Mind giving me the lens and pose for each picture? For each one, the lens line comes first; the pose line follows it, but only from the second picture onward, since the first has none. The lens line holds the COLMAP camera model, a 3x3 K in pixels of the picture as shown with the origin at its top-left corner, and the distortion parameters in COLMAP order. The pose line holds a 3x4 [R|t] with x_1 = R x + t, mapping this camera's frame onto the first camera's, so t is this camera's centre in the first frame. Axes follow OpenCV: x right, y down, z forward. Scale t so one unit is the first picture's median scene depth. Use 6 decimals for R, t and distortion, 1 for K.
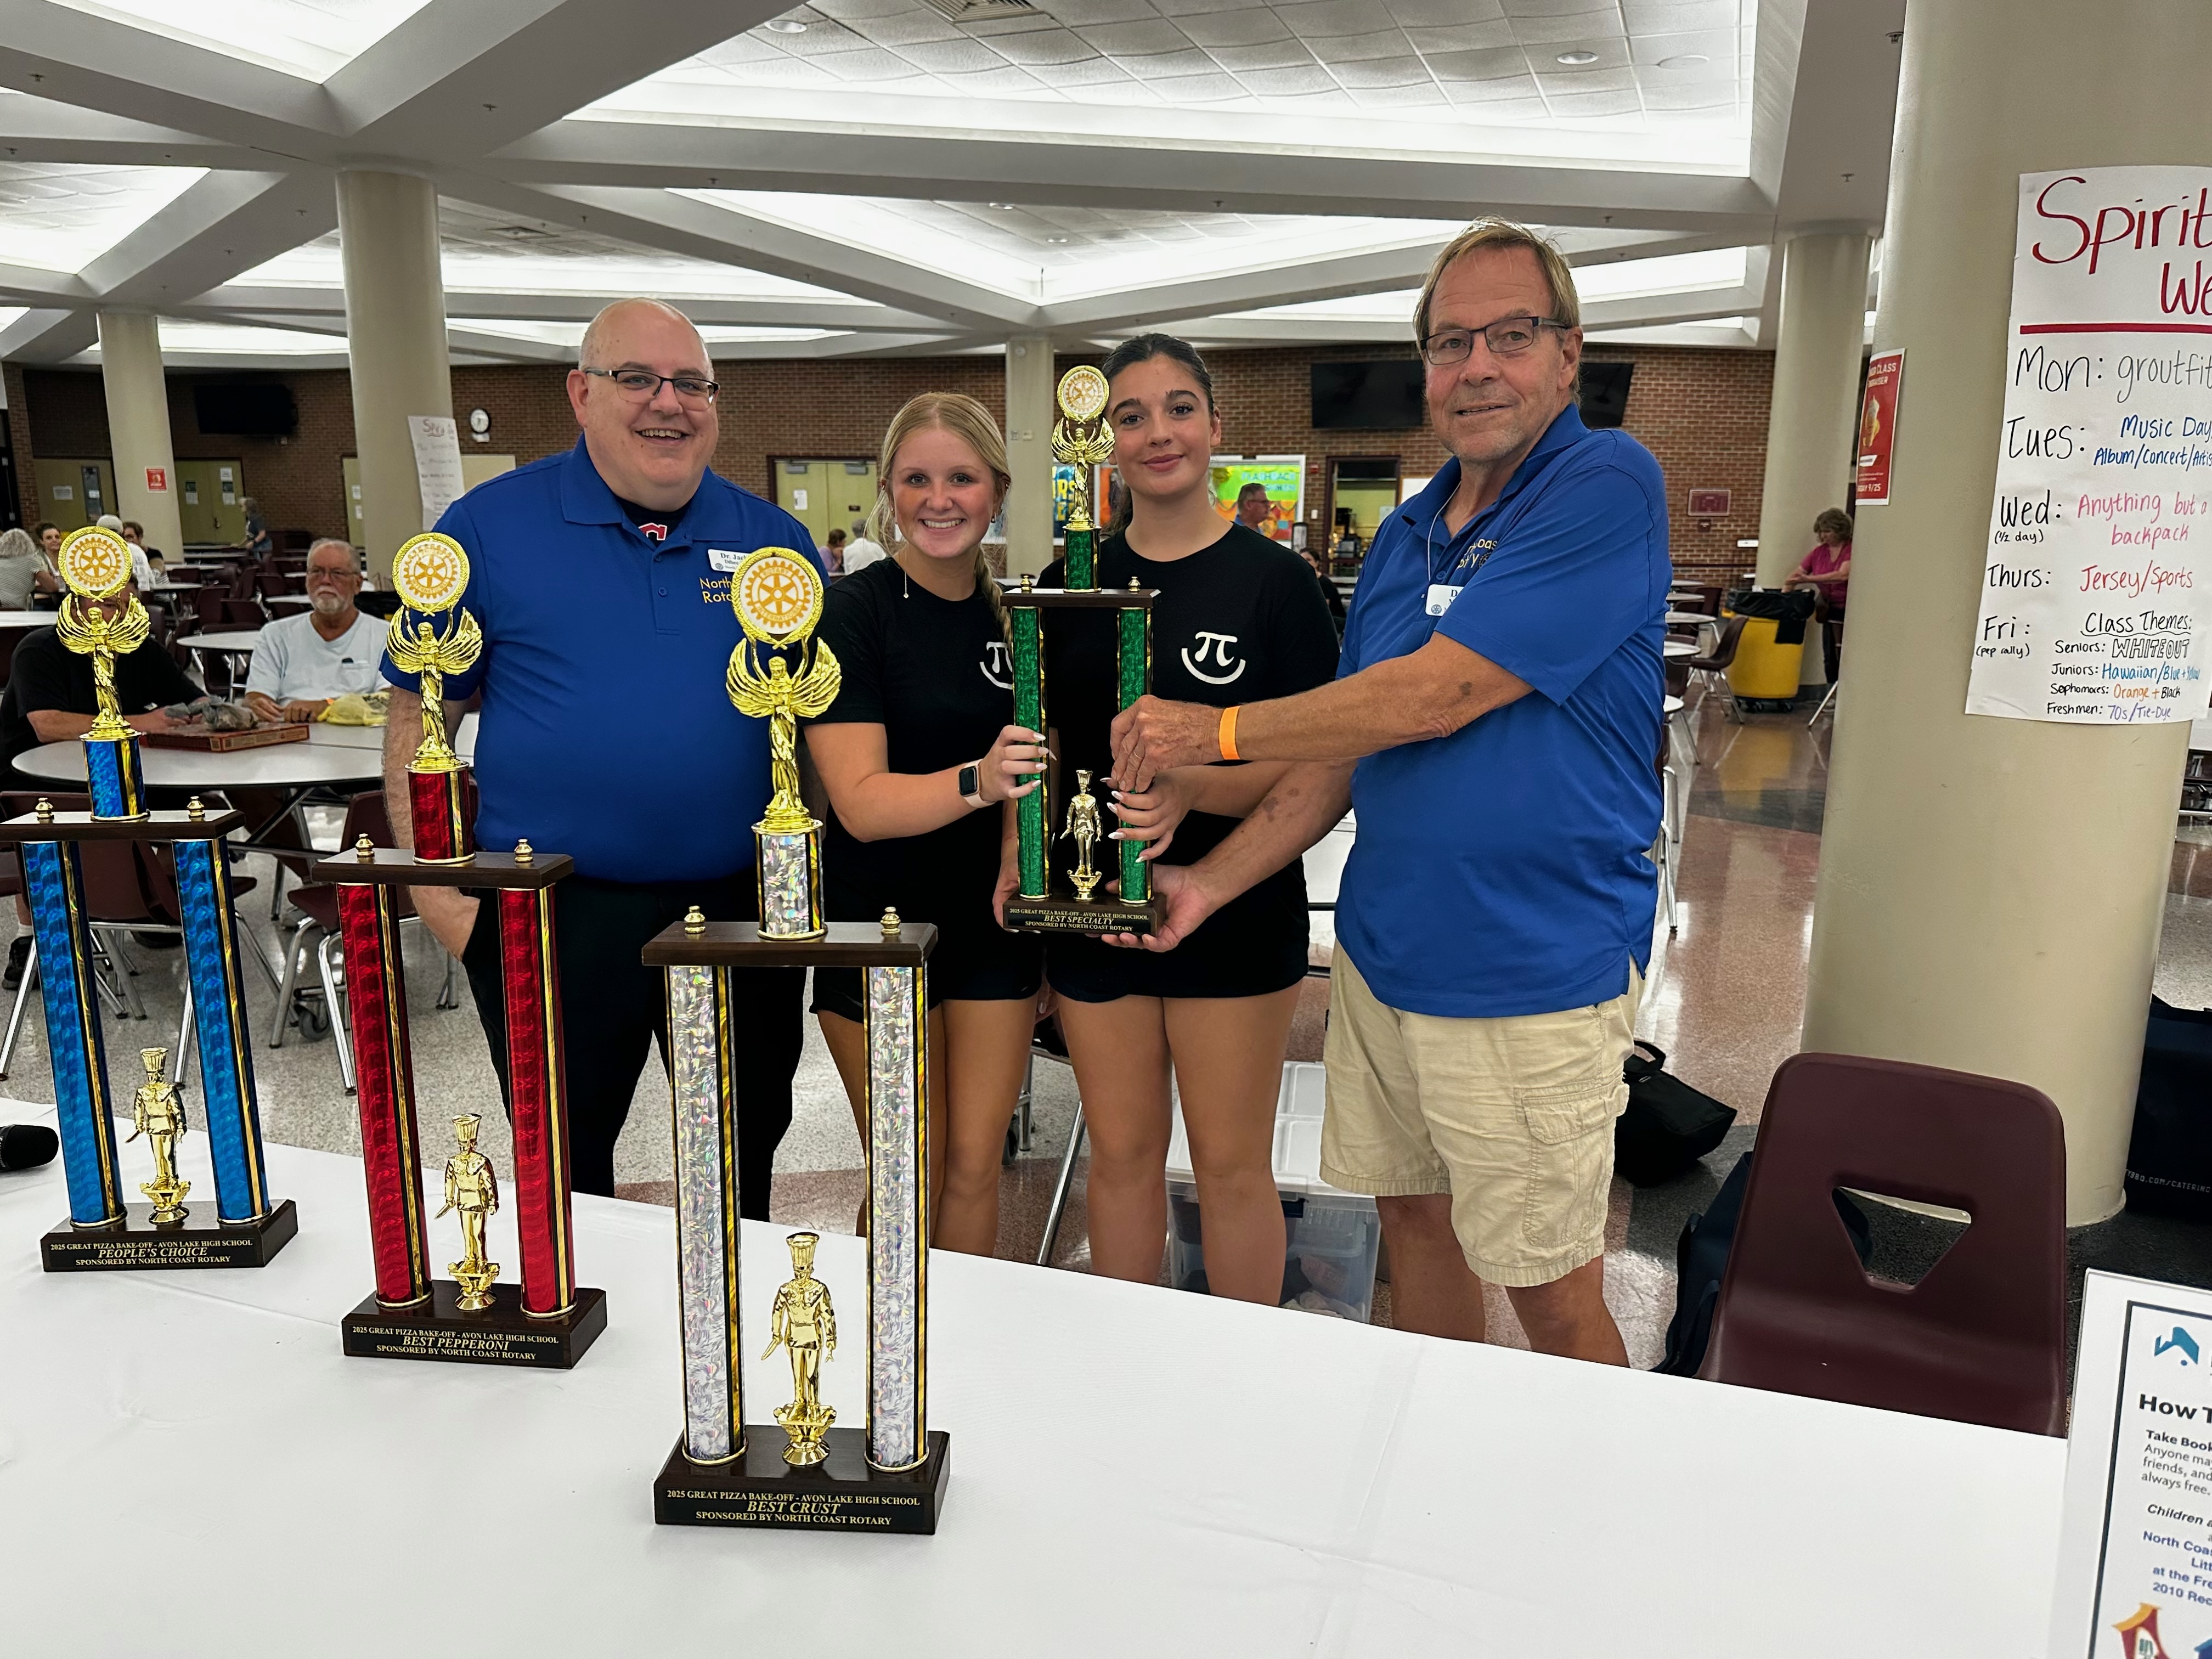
lens RADIAL K [[1554.5, 0, 1105.7], [0, 1554.5, 899.8], [0, 0, 1]] dist [0.007882, -0.013253]
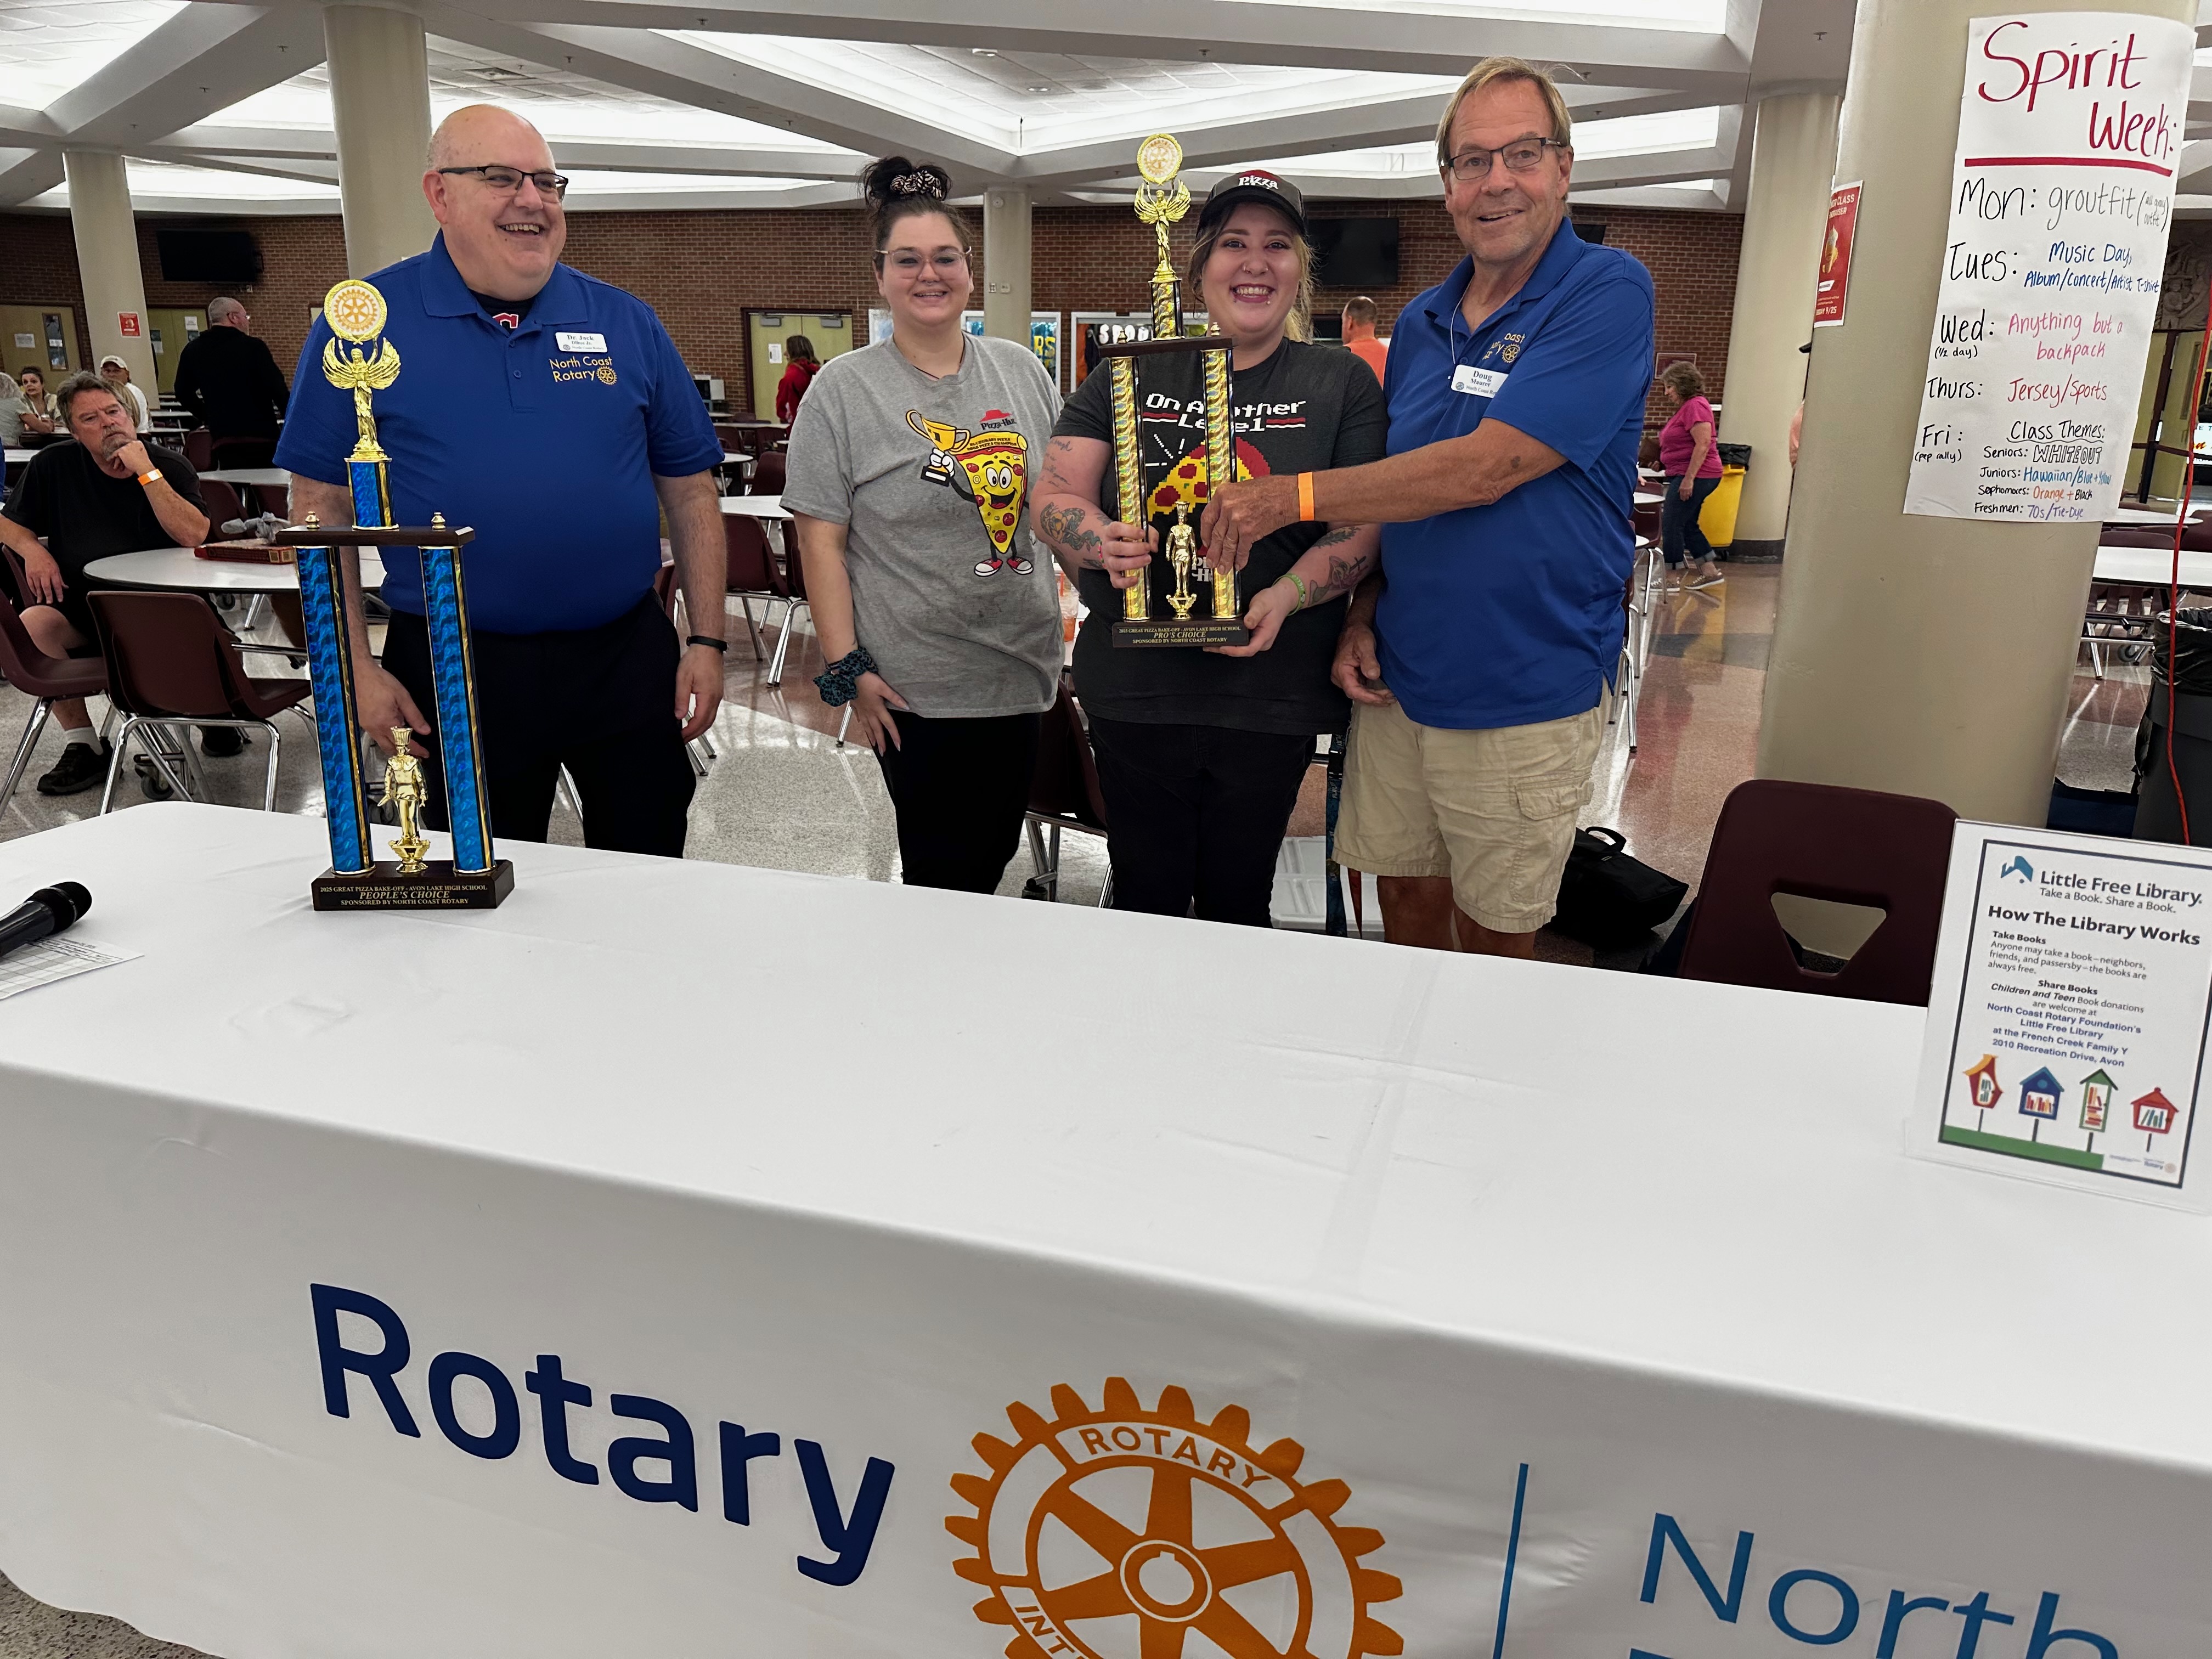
lens RADIAL K [[1531.9, 0, 1103.5], [0, 1531.9, 866.0], [0, 0, 1]] dist [0.001655, -0.007965]
pose [[0.999766, 0.004161, 0.021246, -0.050650], [-0.005545, 0.997837, 0.065500, 0.068282], [-0.020928, -0.065602, 0.997626, -0.114318]]
